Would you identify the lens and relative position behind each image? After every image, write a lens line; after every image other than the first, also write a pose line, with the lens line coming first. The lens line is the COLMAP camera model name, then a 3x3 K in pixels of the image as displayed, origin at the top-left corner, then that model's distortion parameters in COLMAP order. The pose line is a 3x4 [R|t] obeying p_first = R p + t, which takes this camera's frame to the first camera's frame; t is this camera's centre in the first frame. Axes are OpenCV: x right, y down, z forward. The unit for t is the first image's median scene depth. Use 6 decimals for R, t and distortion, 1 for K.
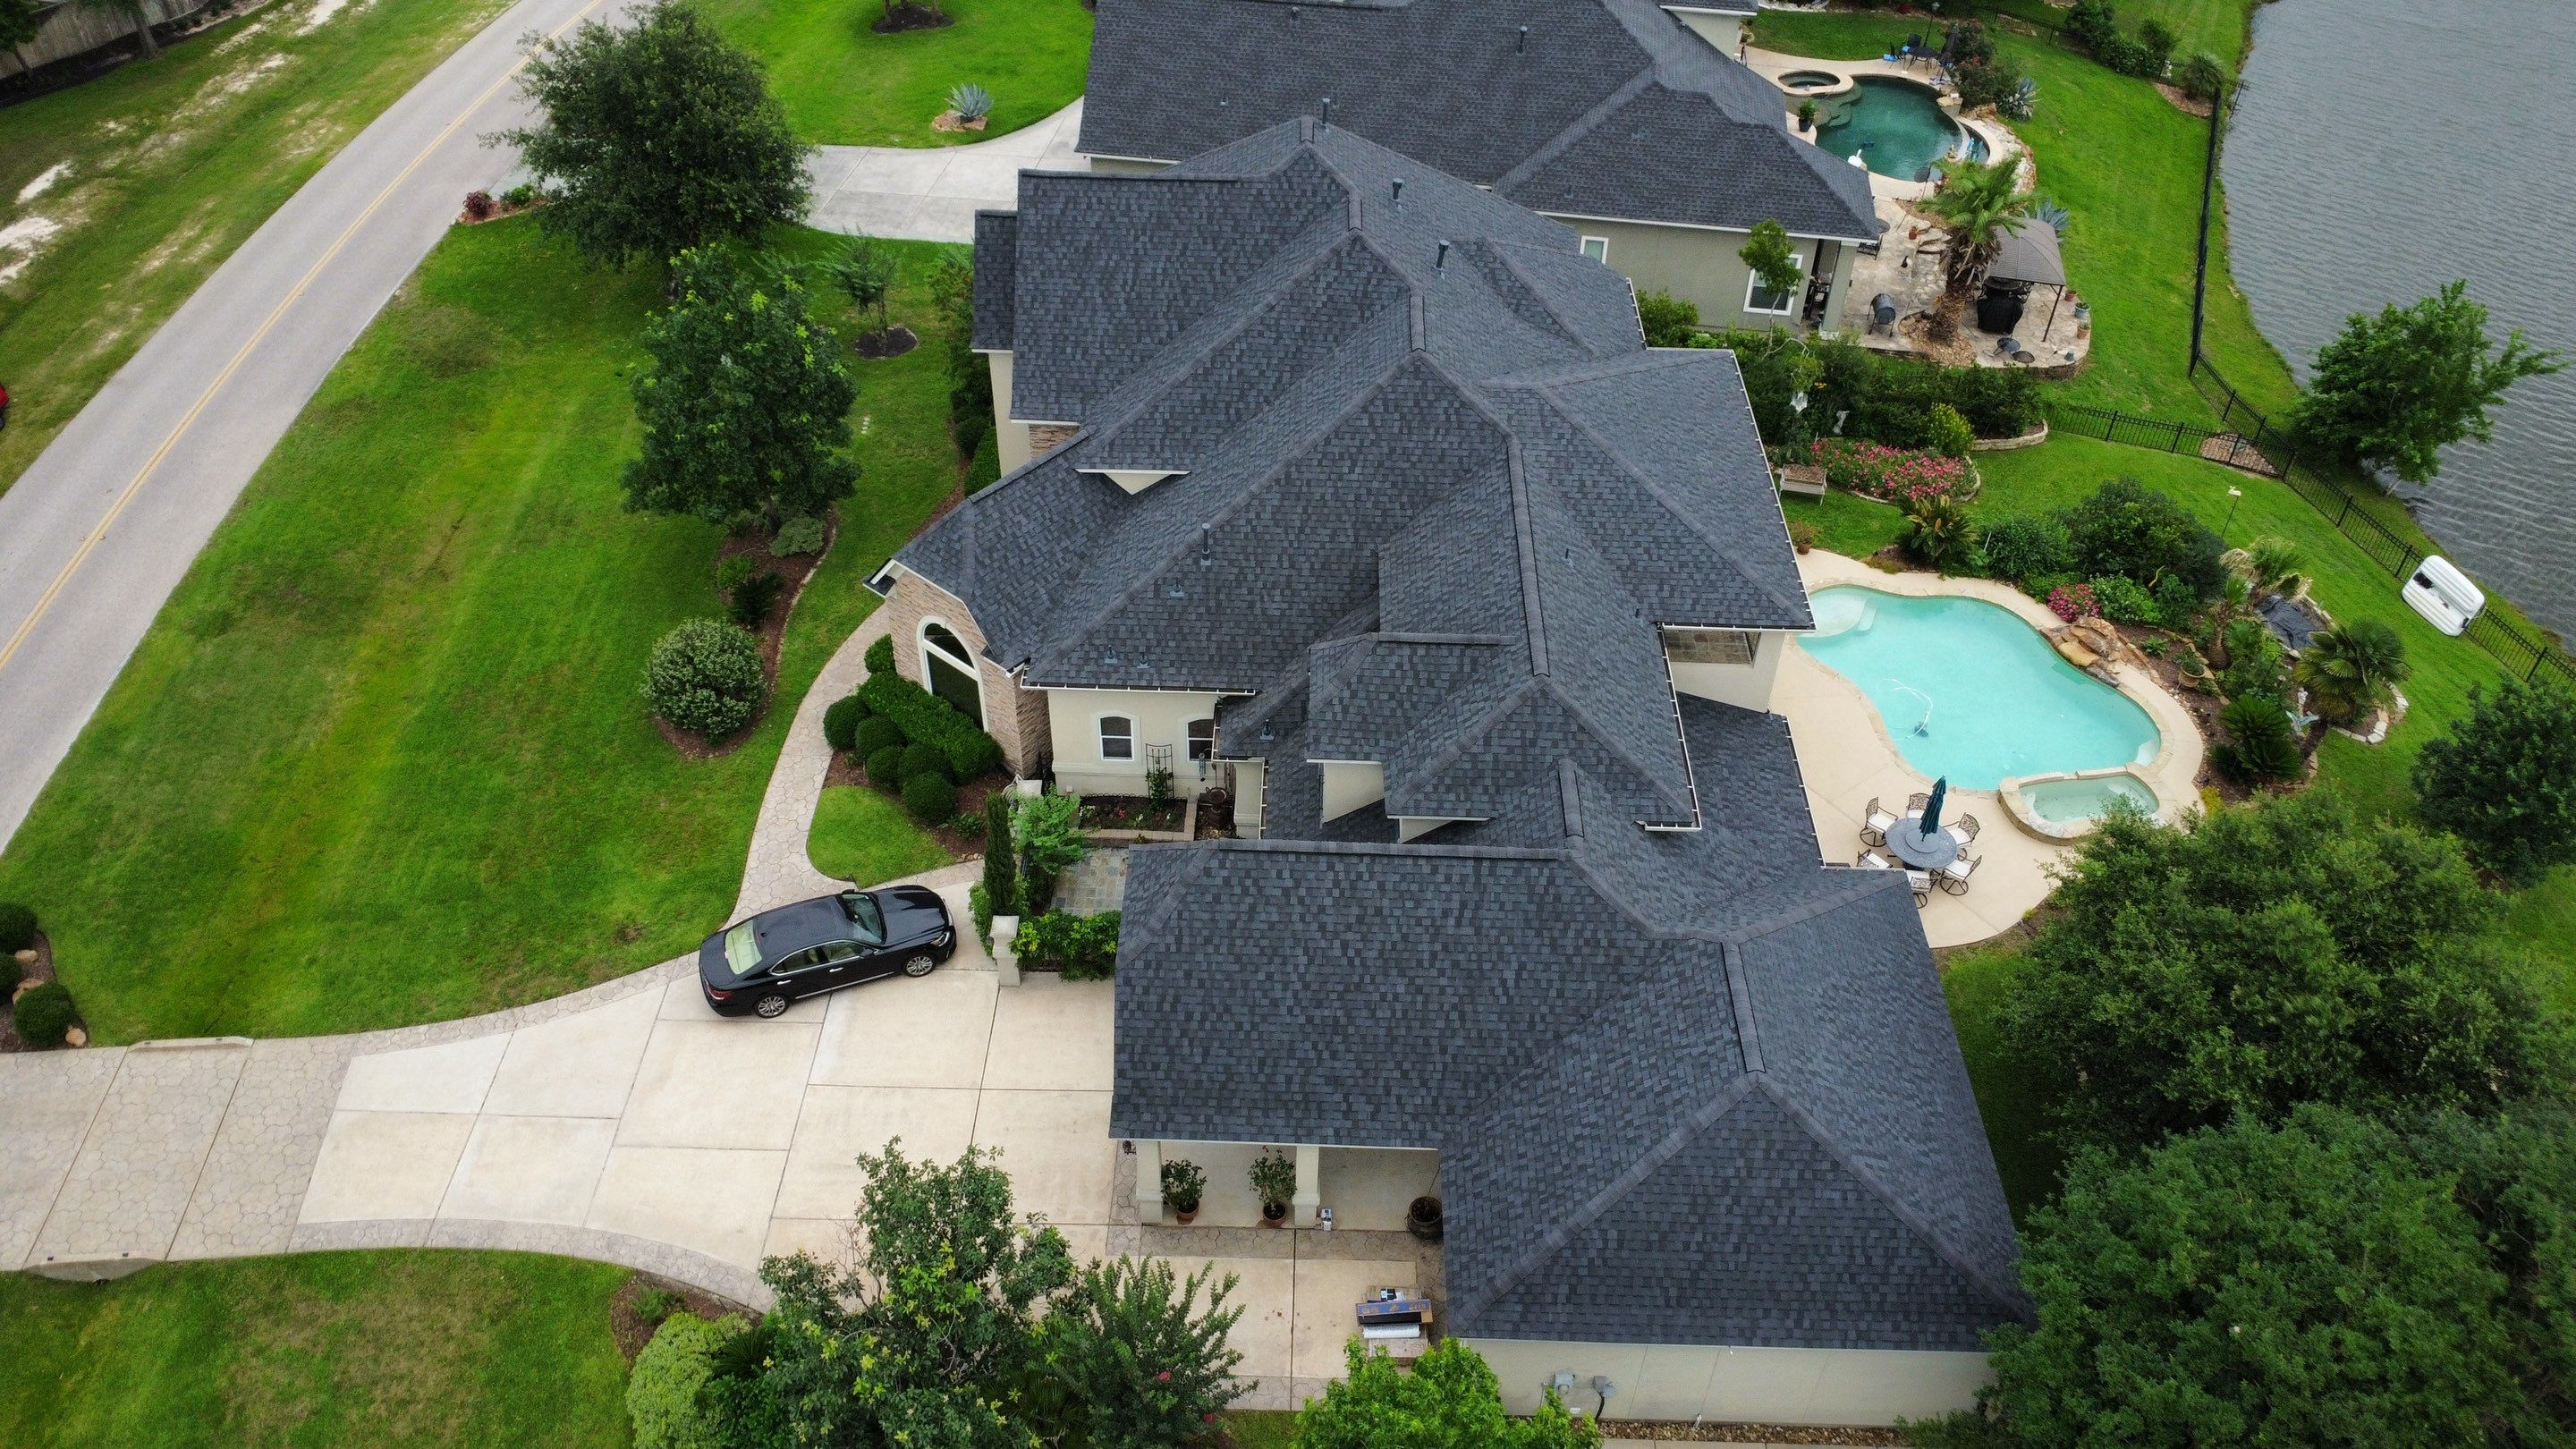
lens RADIAL K [[1896.1, 0, 1288.0], [0, 1896.1, 724.5], [0, 0, 1]] dist [-0.023360, -0.002552]
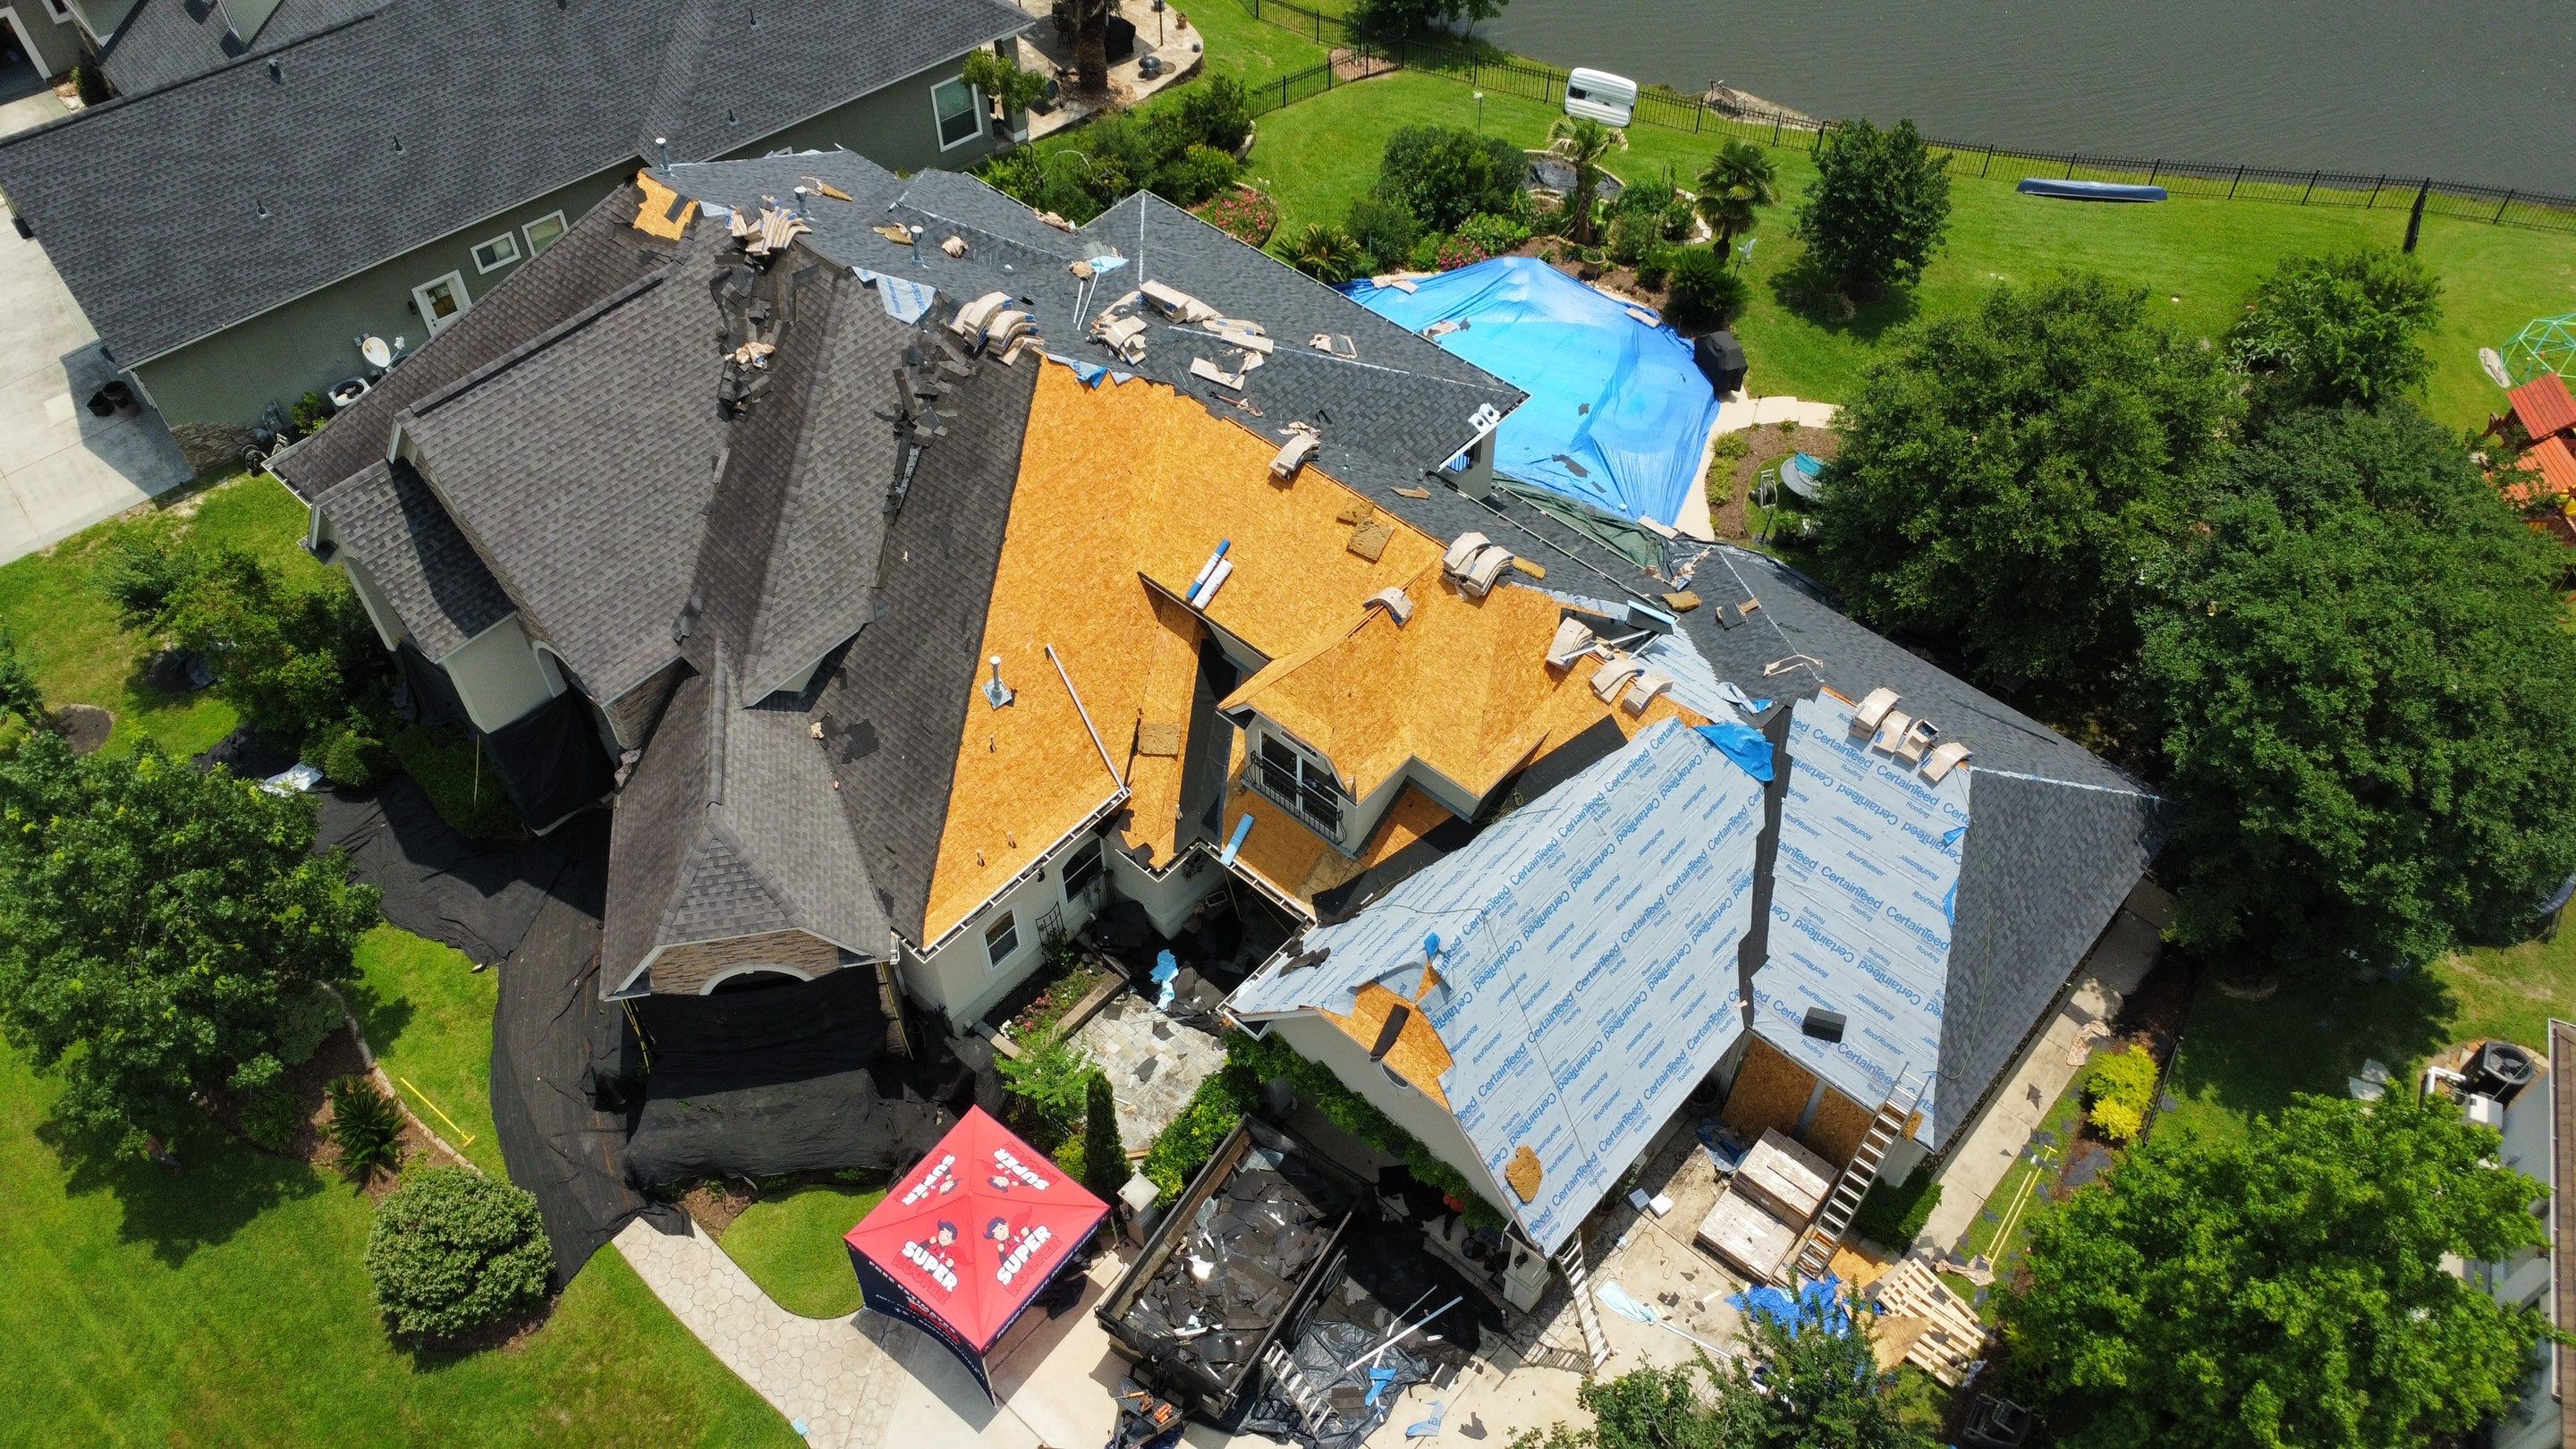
lens RADIAL K [[1896.1, 0, 1288.0], [0, 1896.1, 724.5], [0, 0, 1]] dist [-0.023360, -0.002552]
pose [[0.651672, -0.586663, 0.480781, -0.257433], [0.520853, 0.806899, 0.278616, -0.169539], [-0.551395, 0.068850, 0.831398, 0.179788]]
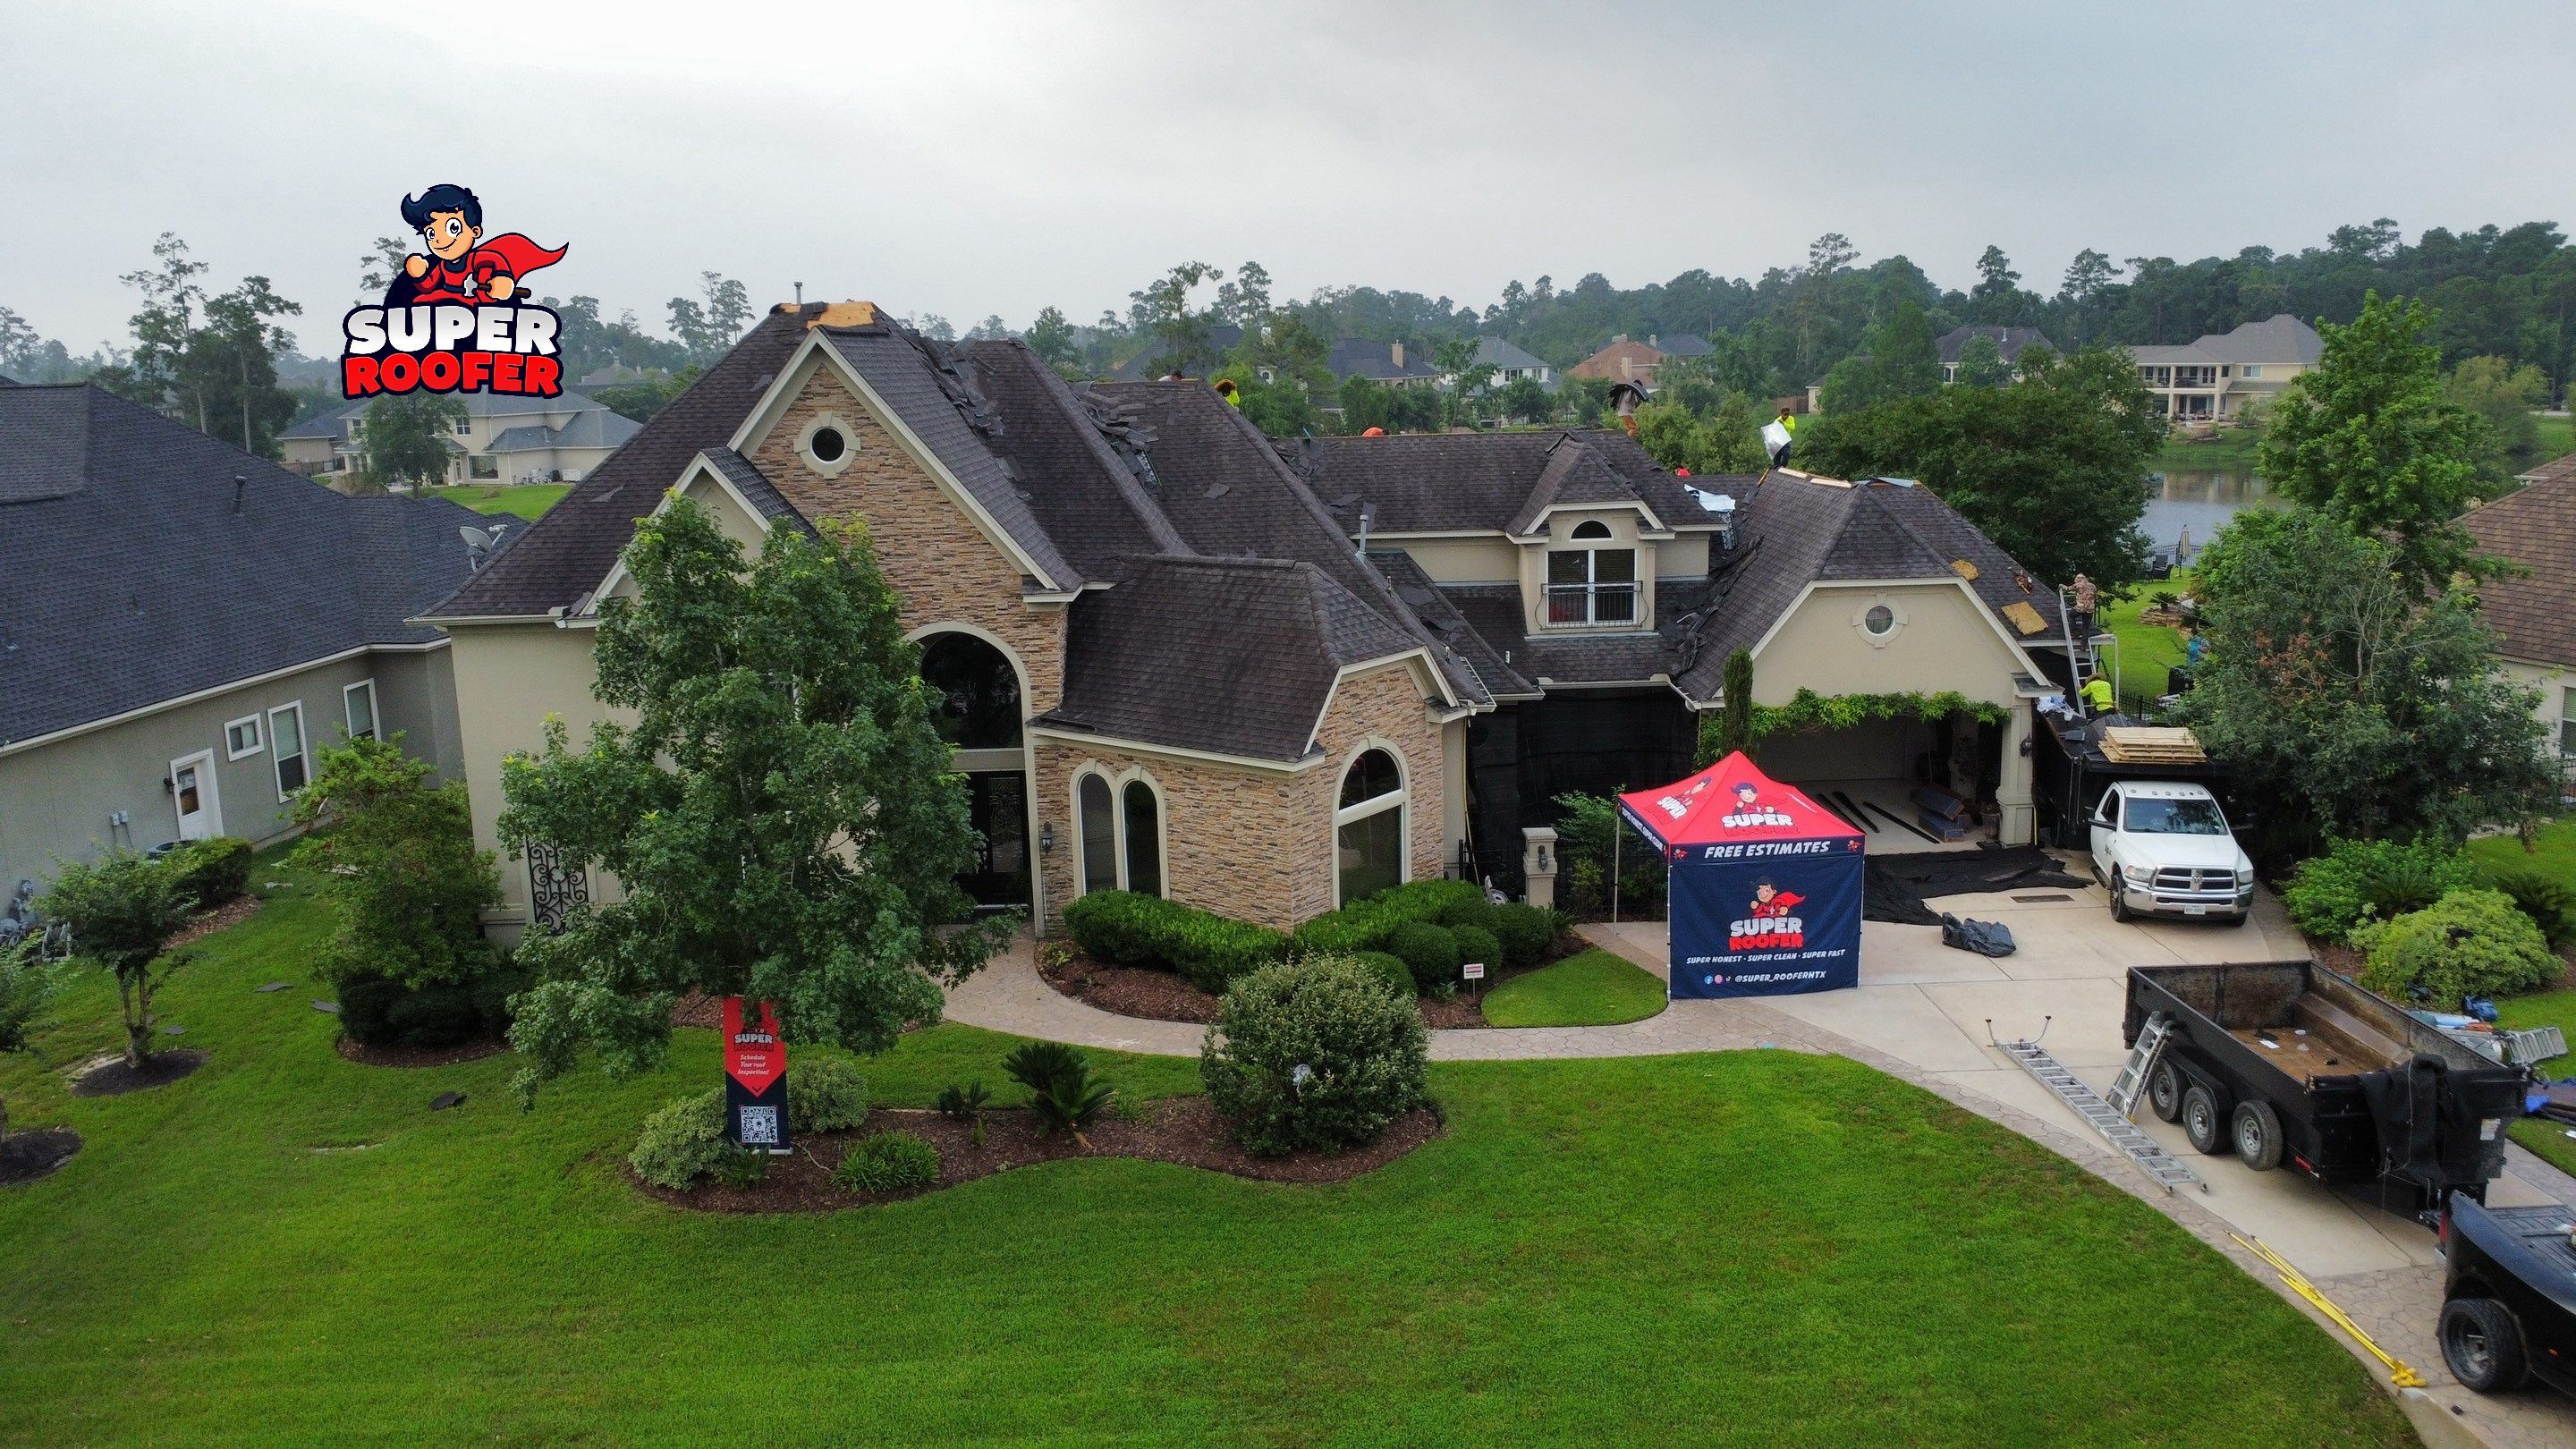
lens RADIAL K [[1900.3, 0, 1330.3], [0, 1900.3, 675.2], [0, 0, 1]] dist [-0.026048, -0.003765]
pose [[-0.053208, -0.190850, 0.980176, -0.649648], [0.692611, 0.700034, 0.173901, -0.149706], [-0.719346, 0.688134, 0.094938, 0.692719]]
